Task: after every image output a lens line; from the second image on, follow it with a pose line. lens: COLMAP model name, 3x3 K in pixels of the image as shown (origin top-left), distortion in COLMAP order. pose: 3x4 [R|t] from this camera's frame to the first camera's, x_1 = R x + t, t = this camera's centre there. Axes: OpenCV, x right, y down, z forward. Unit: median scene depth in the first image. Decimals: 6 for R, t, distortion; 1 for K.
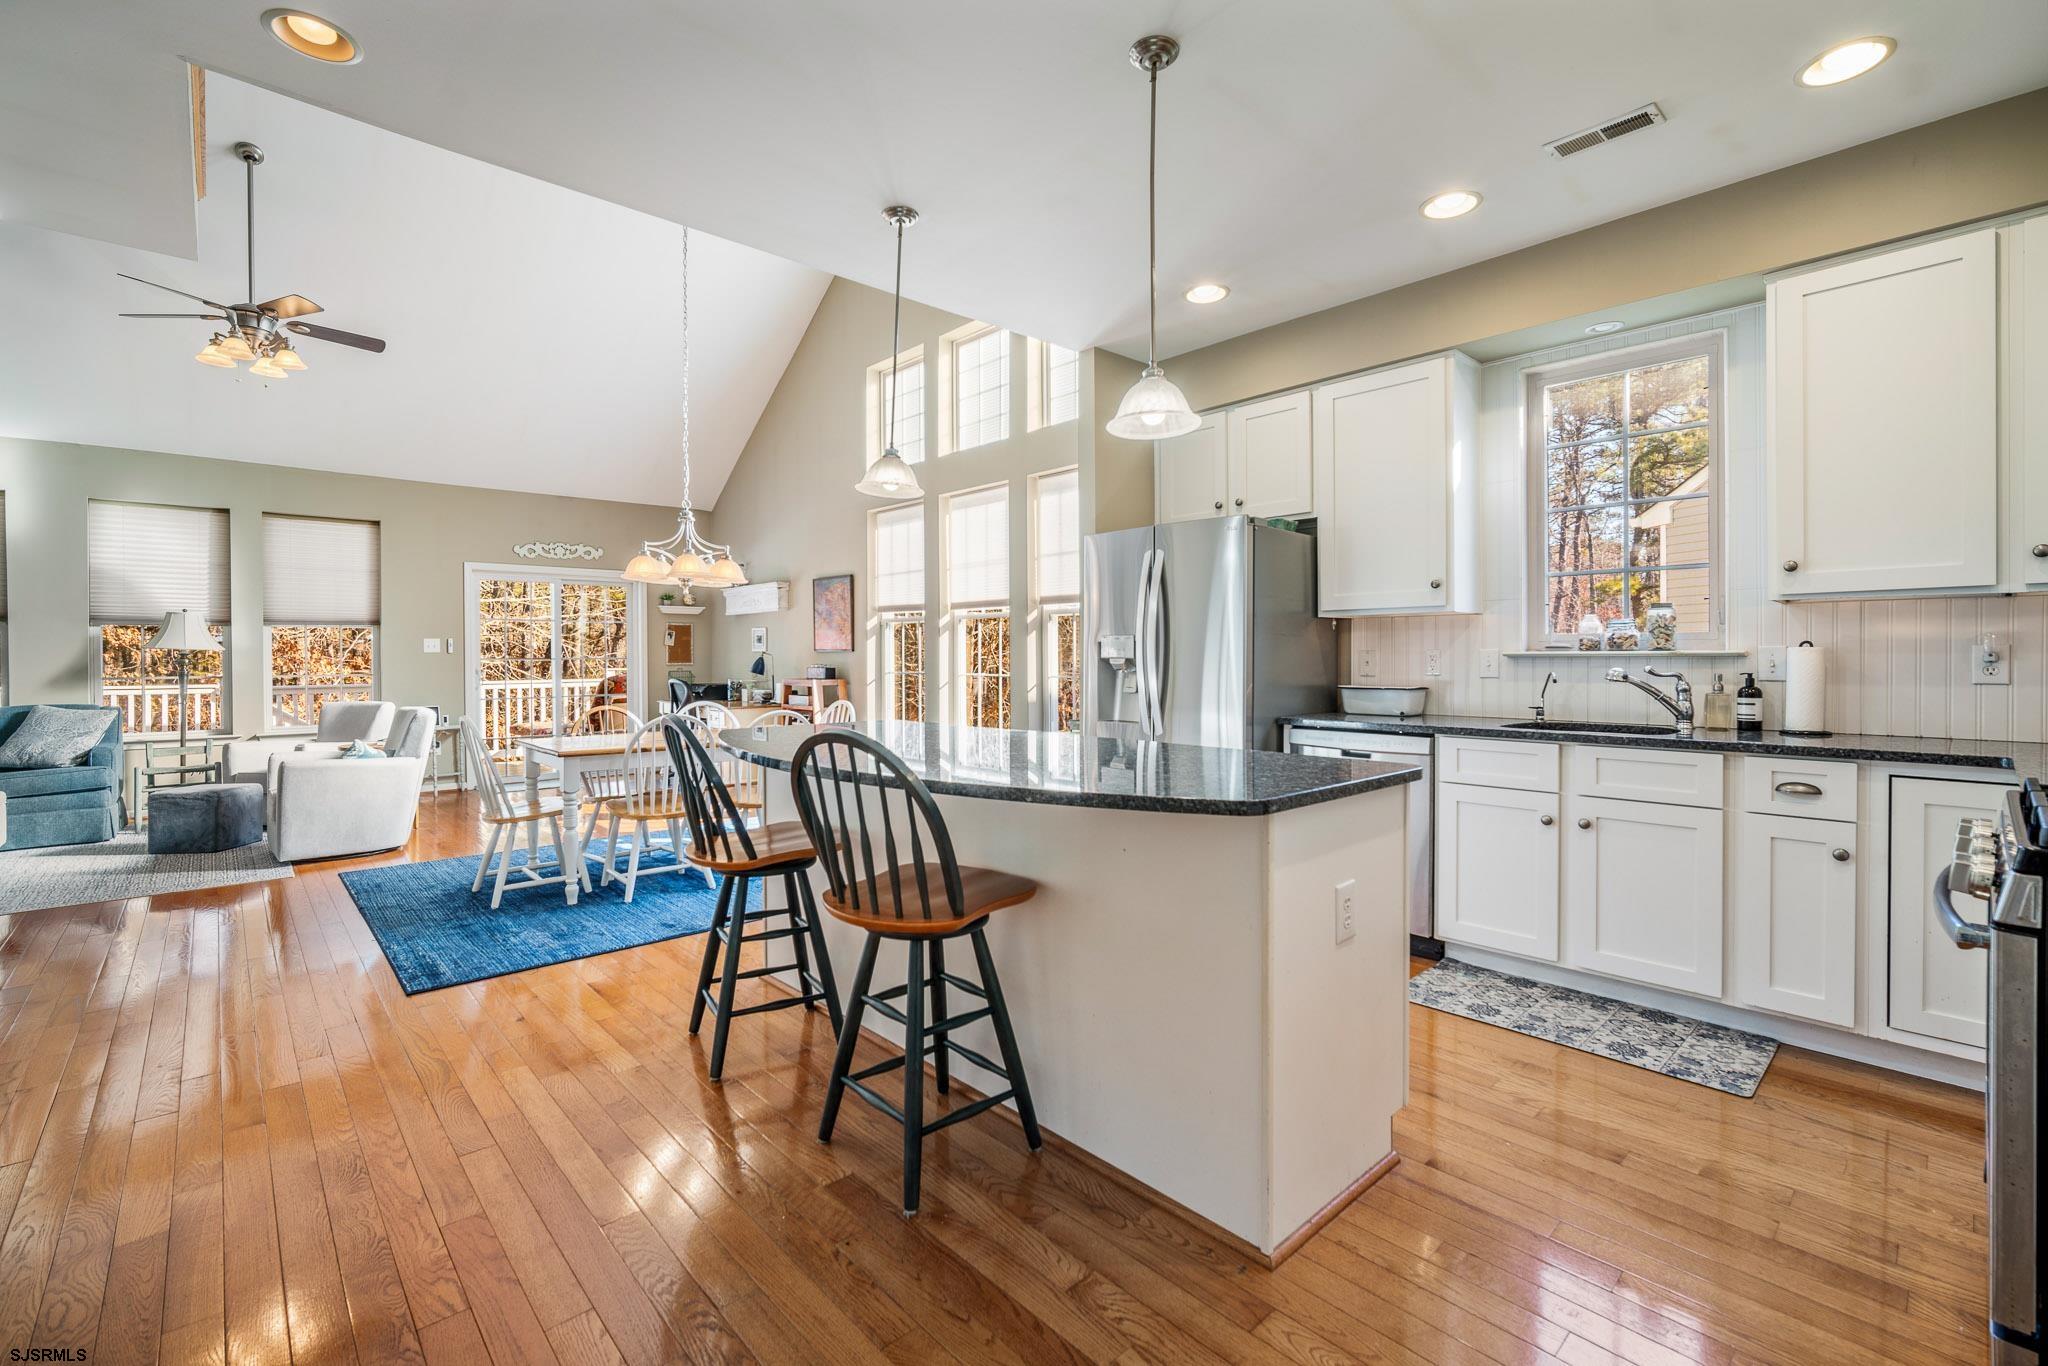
lens RADIAL K [[890.0, 0, 1041.5], [0, 890.0, 679.6], [0, 0, 1]] dist [-0.010648, 0.000955]
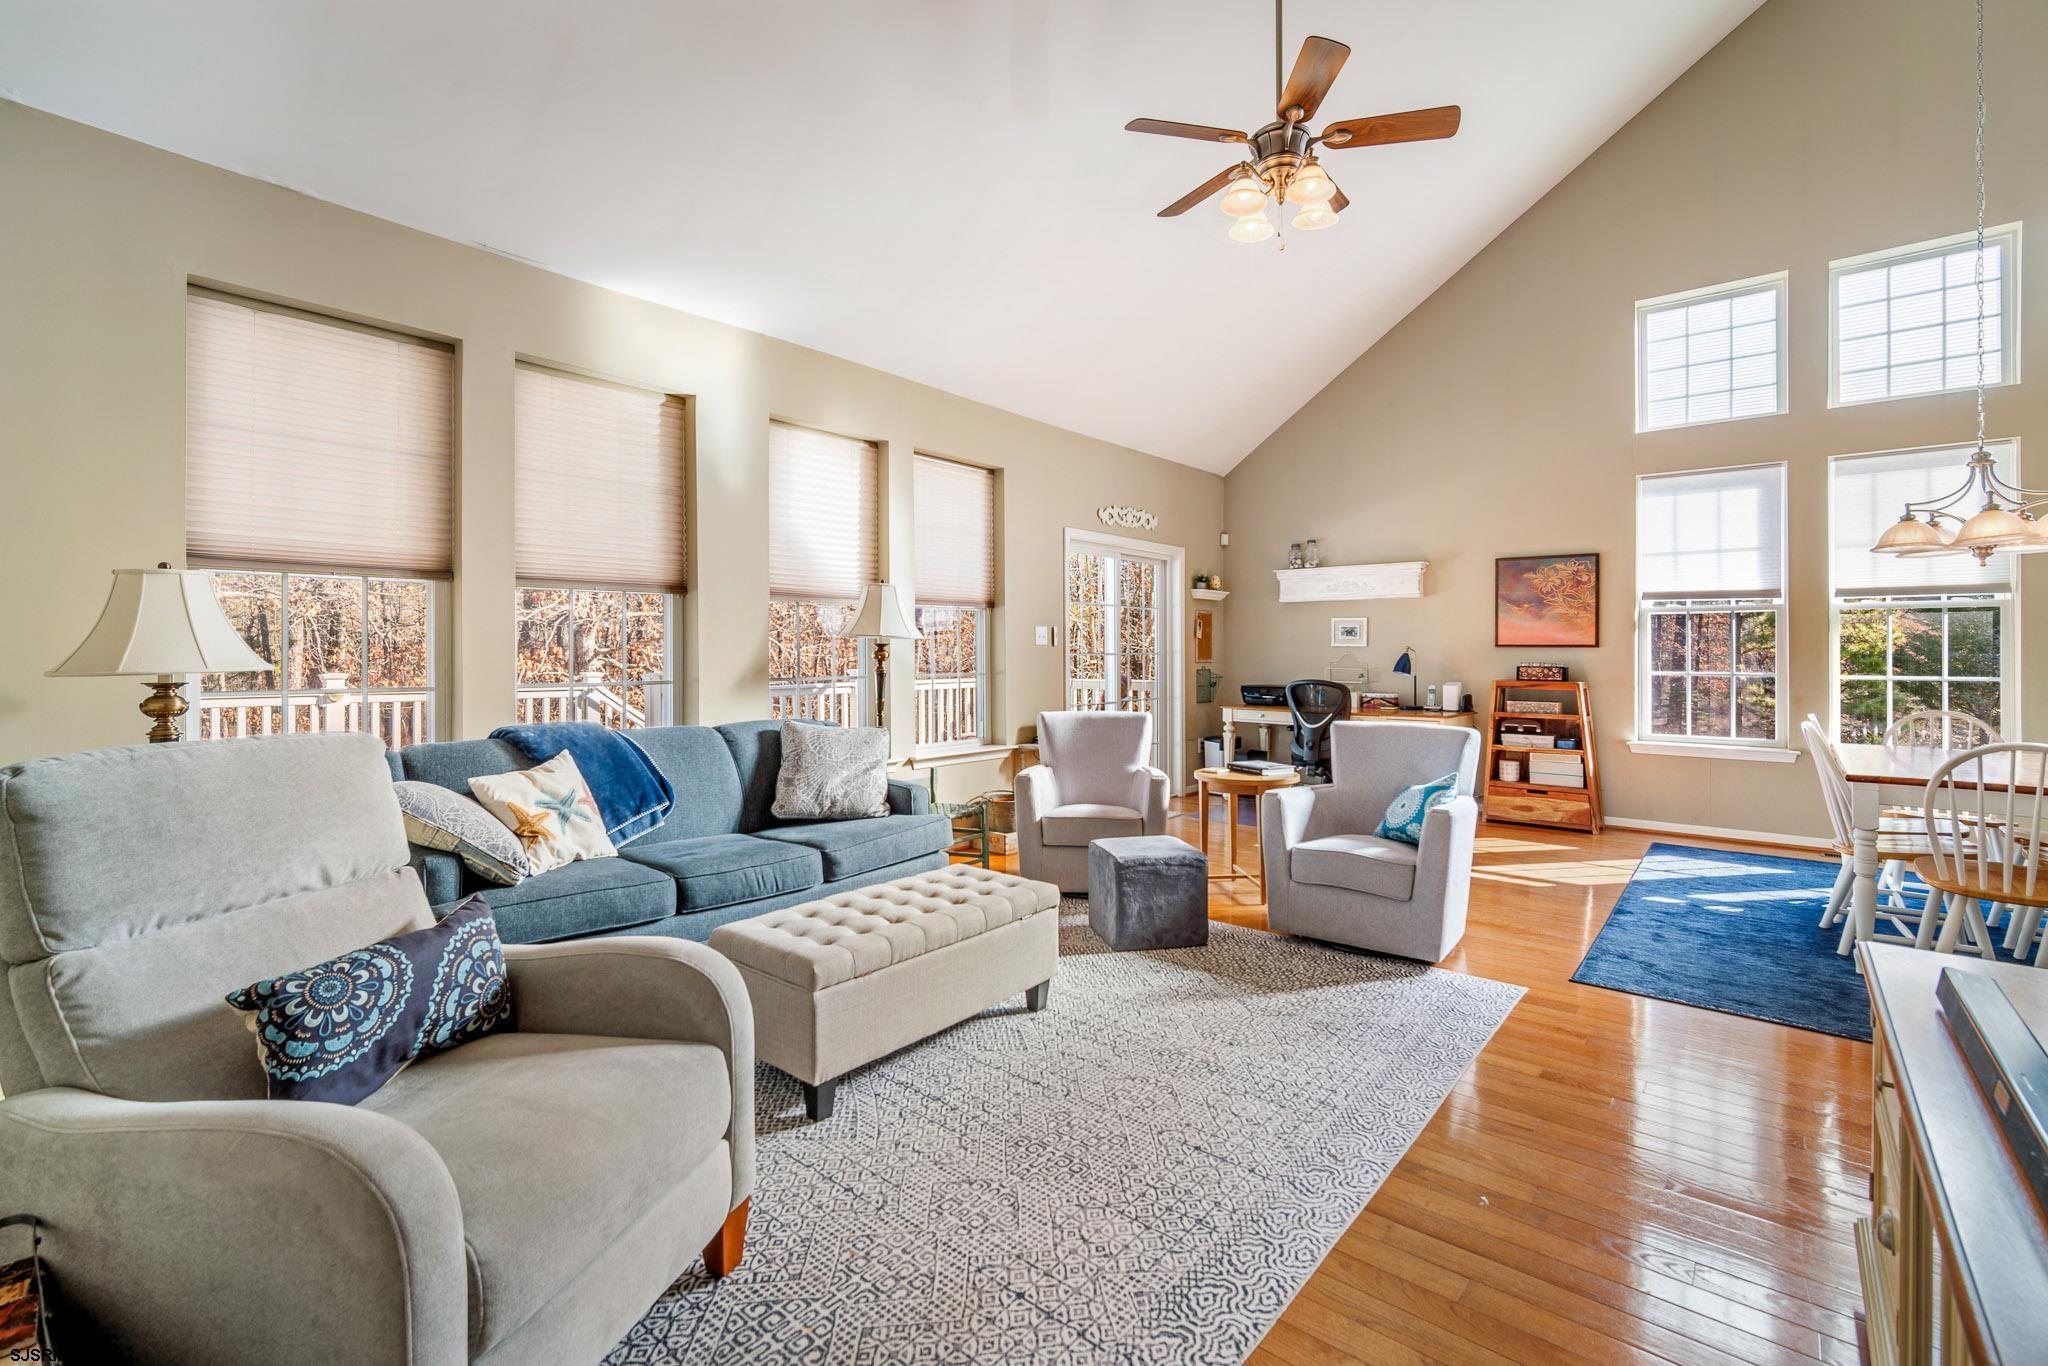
lens RADIAL K [[890.0, 0, 1024.3], [0, 890.0, 663.5], [0, 0, 1]] dist [-0.010648, 0.000955]
pose [[0.993857, 0.006396, 0.110483, -0.885983], [-0.005031, 0.999908, -0.012627, -0.005220], [-0.110553, 0.011994, 0.993798, 0.269956]]
